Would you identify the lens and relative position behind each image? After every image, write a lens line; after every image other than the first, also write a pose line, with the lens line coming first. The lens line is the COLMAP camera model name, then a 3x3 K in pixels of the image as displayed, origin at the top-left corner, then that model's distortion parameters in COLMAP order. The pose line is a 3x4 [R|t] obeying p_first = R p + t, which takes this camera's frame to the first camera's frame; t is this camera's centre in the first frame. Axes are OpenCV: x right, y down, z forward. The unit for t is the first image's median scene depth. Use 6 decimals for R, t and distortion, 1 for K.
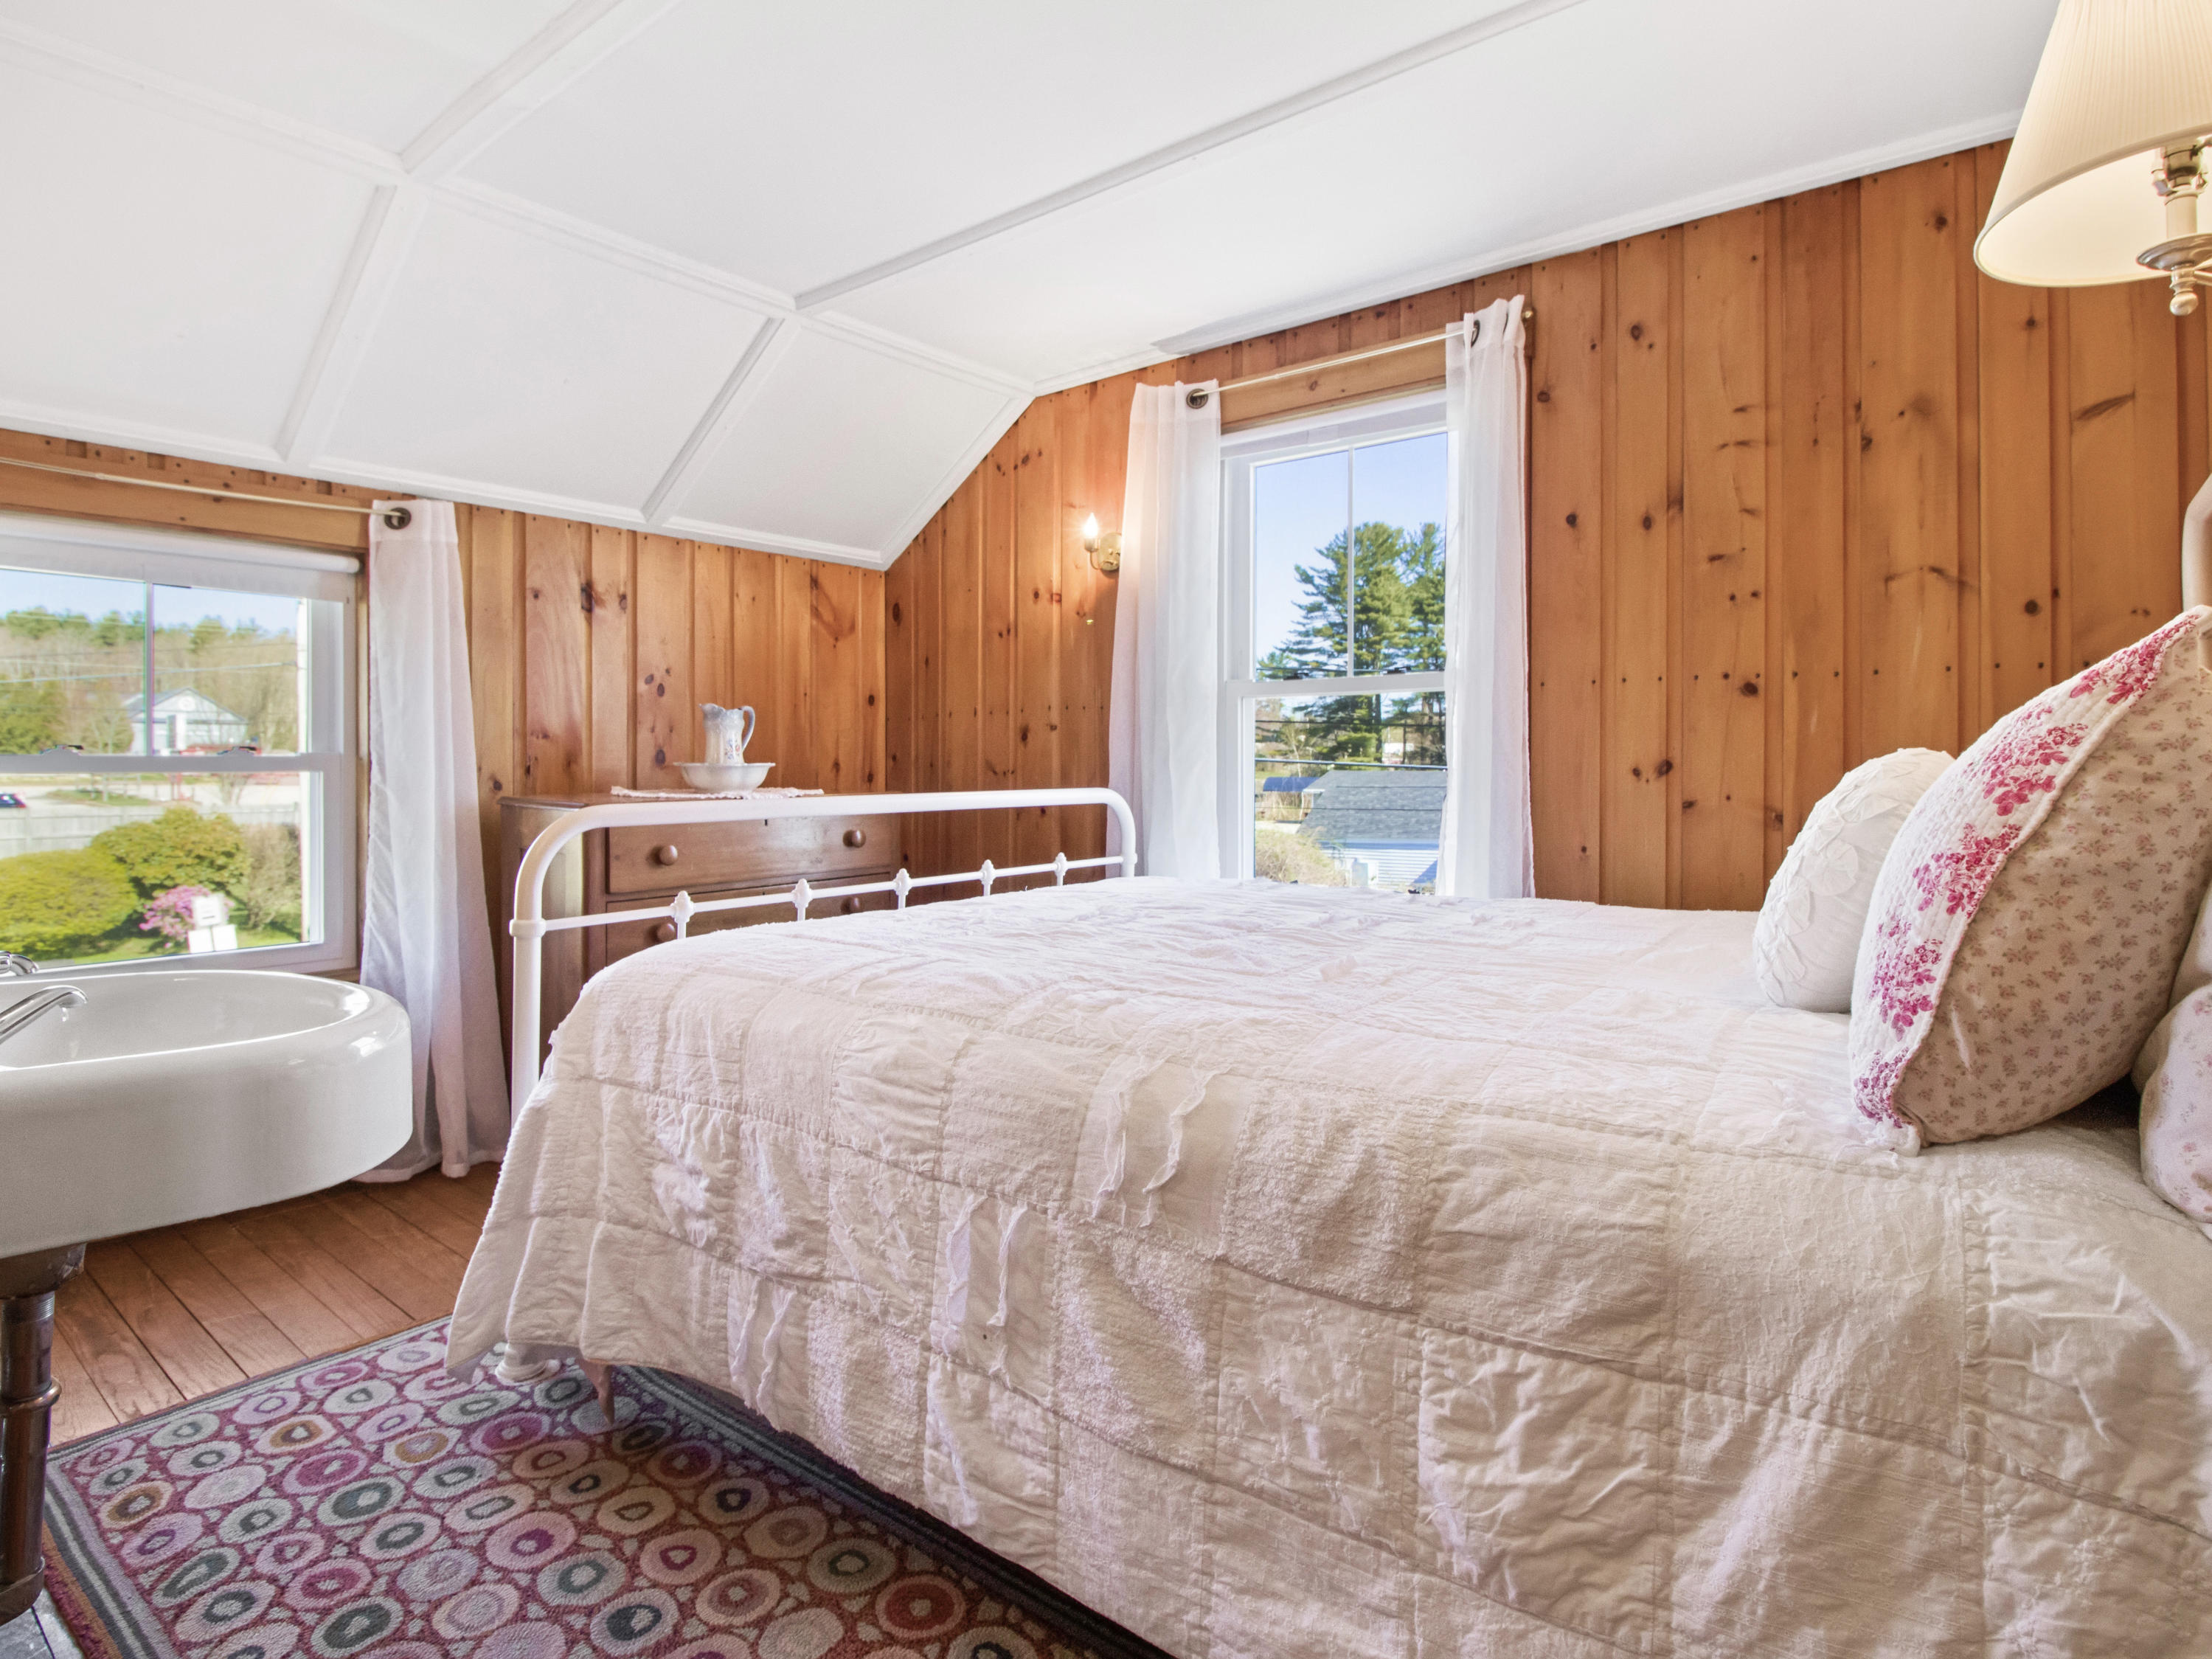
lens RADIAL K [[1156.4, 0, 1107.9], [0, 1156.4, 793.1], [0, 0, 1]] dist [0.000427, -0.030043]
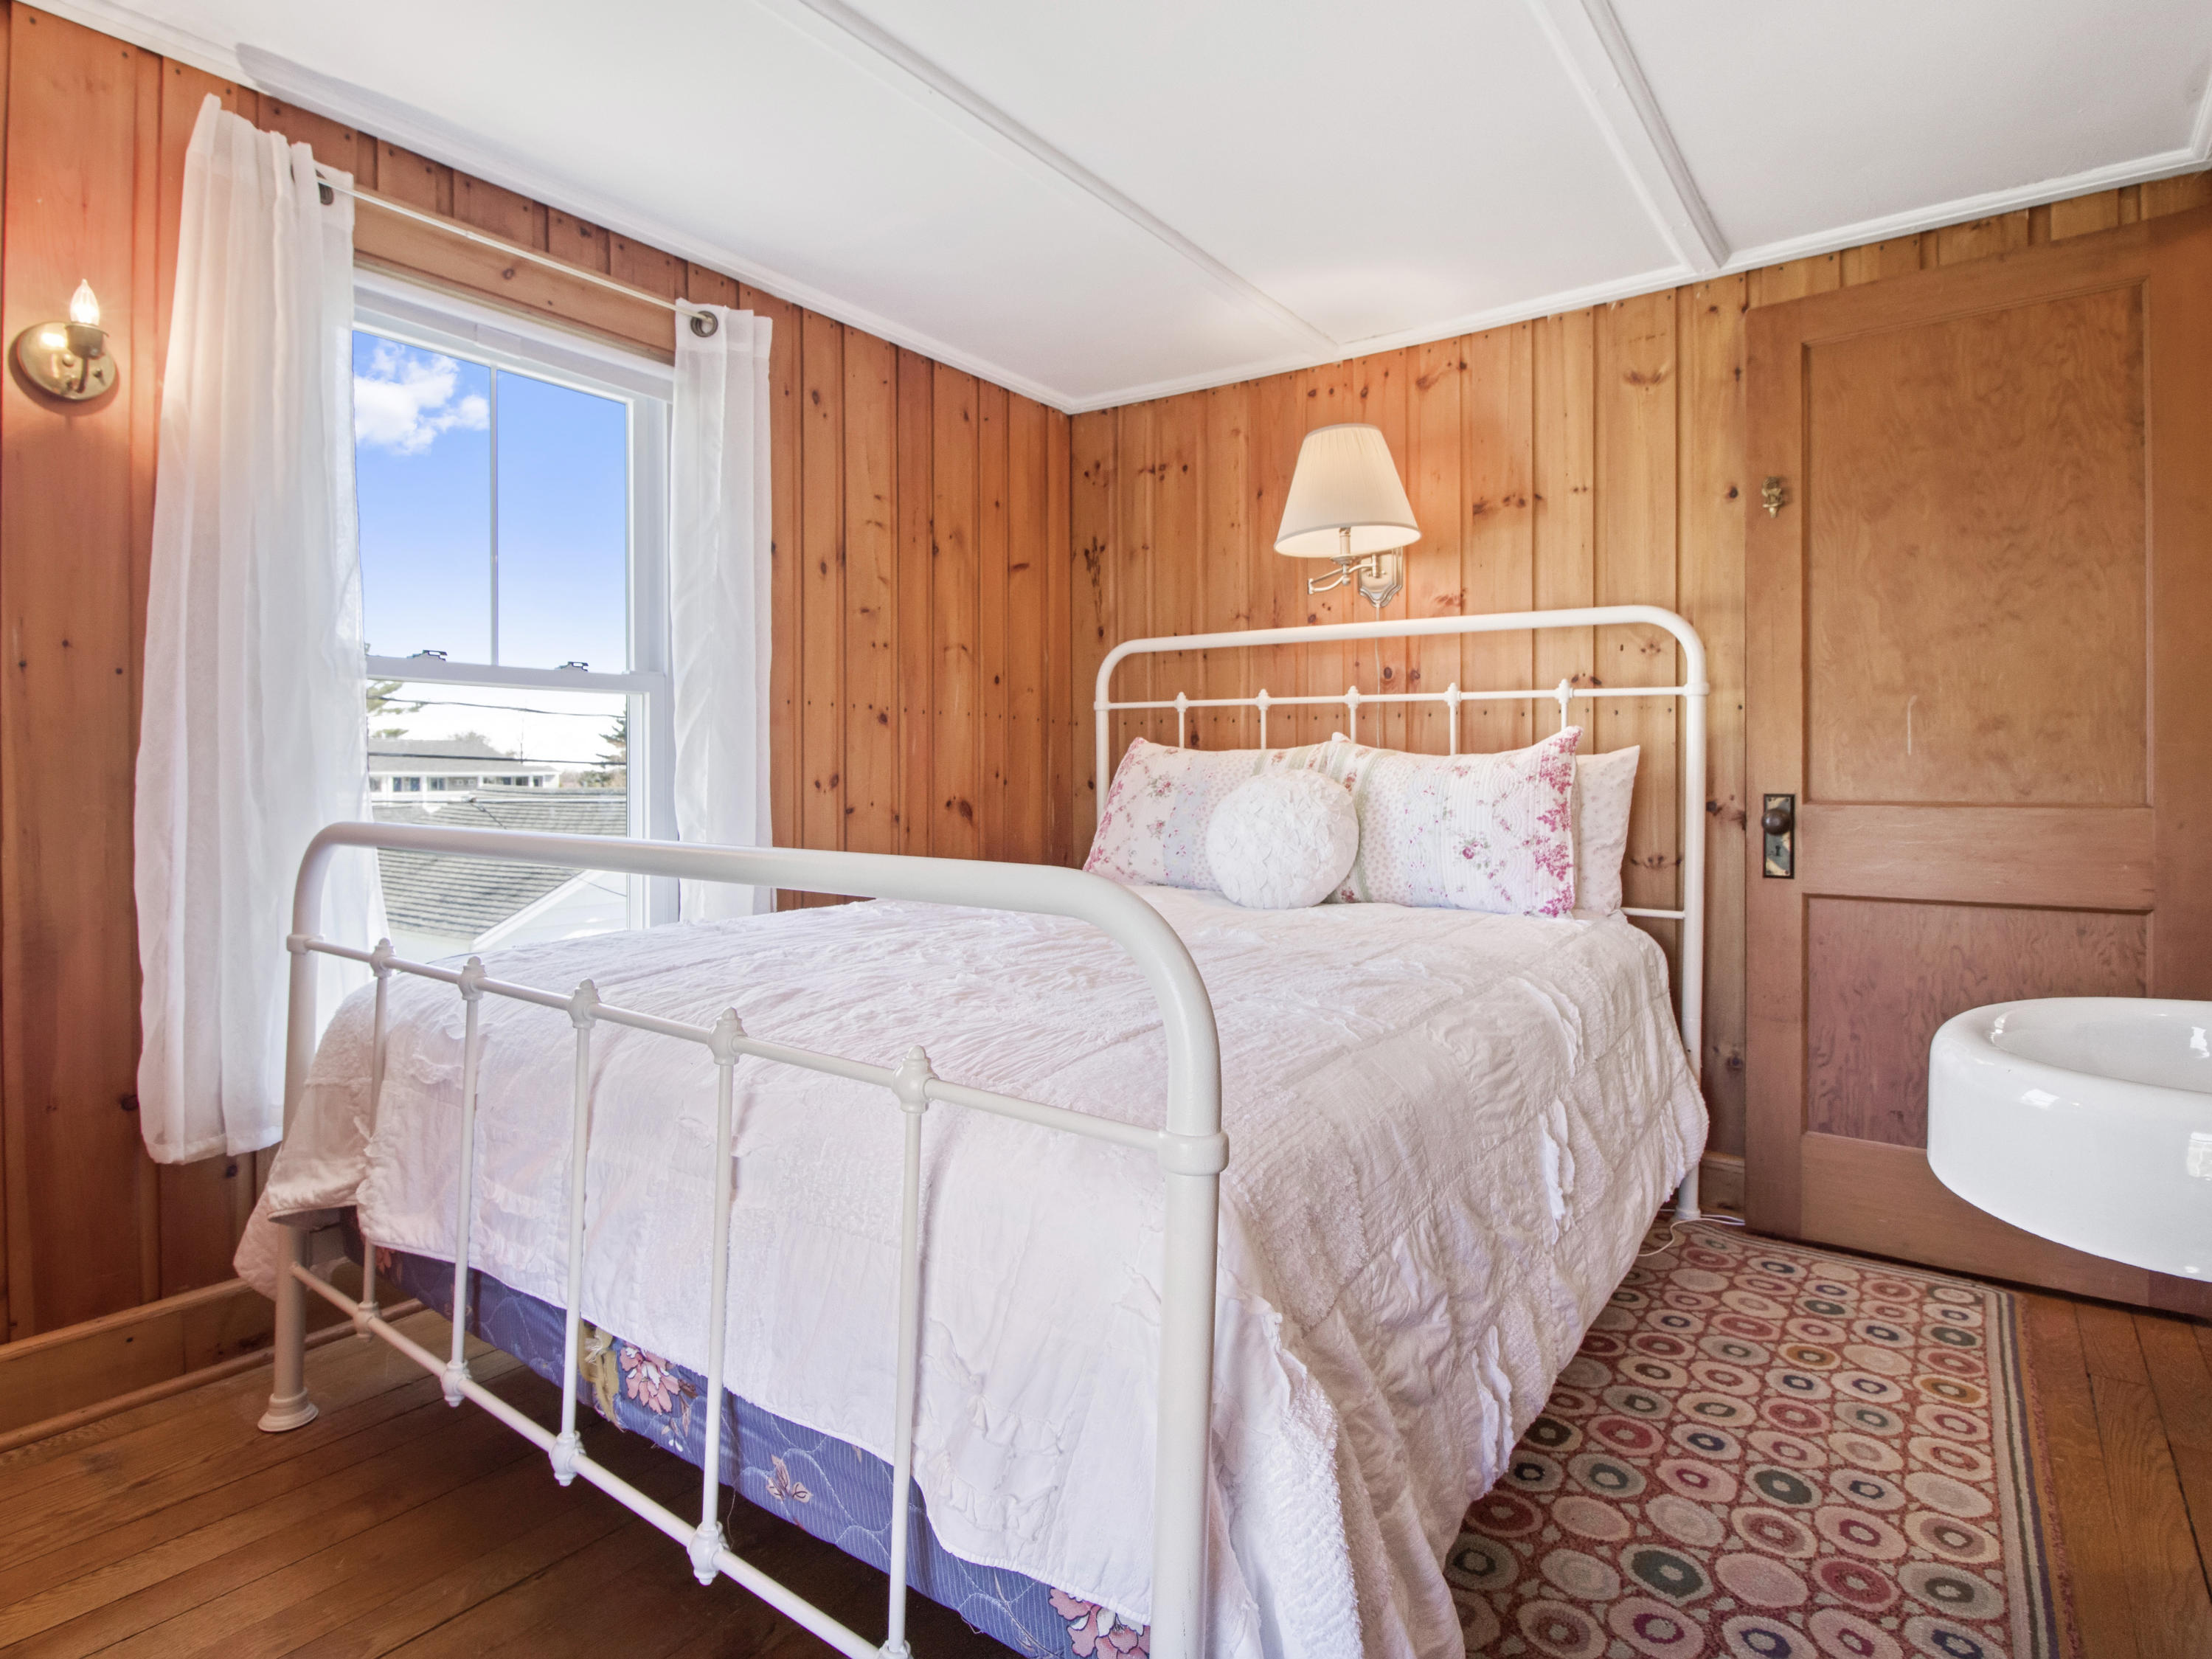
lens RADIAL K [[1169.1, 0, 1077.9], [0, 1169.1, 800.6], [0, 0, 1]] dist [0.004837, -0.016429]
pose [[-0.033299, -0.023148, 0.999177, -0.713296], [0.024233, 0.999419, 0.023961, -0.023867], [-0.999152, 0.025011, -0.032719, 0.790057]]
